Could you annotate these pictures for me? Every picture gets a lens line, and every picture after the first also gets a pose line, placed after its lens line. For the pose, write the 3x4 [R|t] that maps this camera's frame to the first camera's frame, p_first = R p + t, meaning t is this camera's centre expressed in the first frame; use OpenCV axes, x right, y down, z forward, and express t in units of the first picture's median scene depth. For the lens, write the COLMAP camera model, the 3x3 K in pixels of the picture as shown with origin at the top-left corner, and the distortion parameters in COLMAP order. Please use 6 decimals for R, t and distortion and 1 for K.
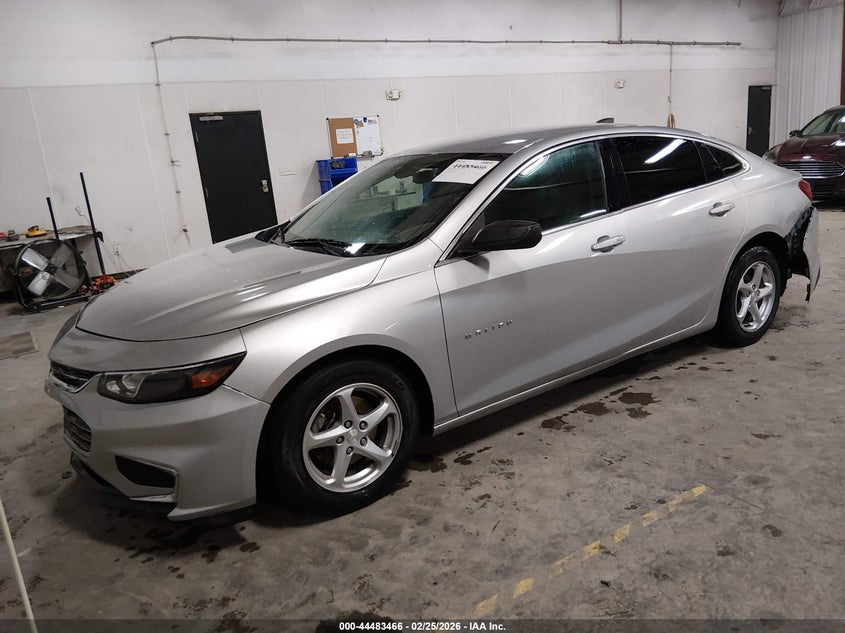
lens RADIAL K [[644.3, 0, 426.4], [0, 644.3, 323.2], [0, 0, 1]] dist [0.034493, -0.078532]
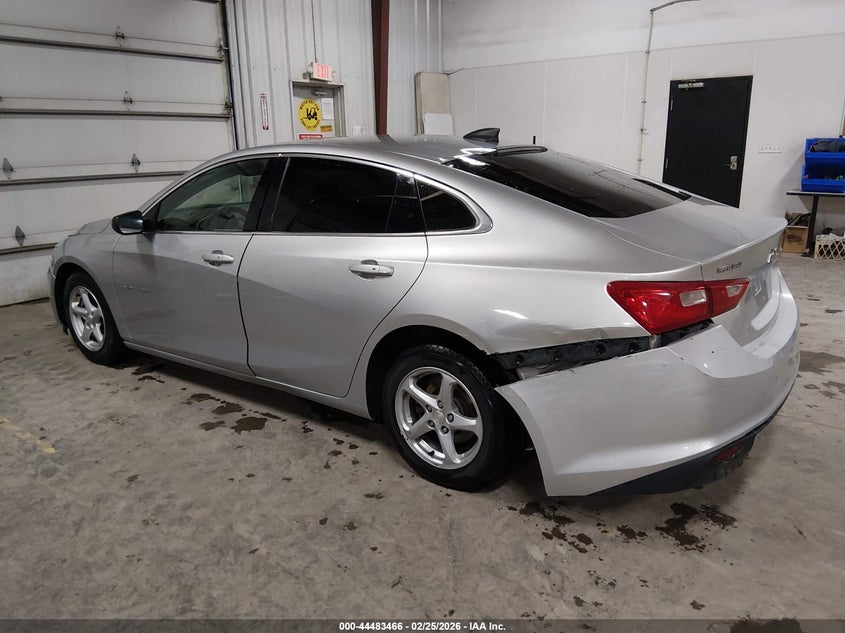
lens RADIAL K [[644.3, 0, 417.9], [0, 644.3, 316.9], [0, 0, 1]] dist [0.034493, -0.078532]
pose [[0.322595, 0.322667, -0.889842, 1.195243], [-0.251328, 0.935556, 0.248130, -0.334980], [0.912561, 0.143597, 0.382901, 0.809643]]
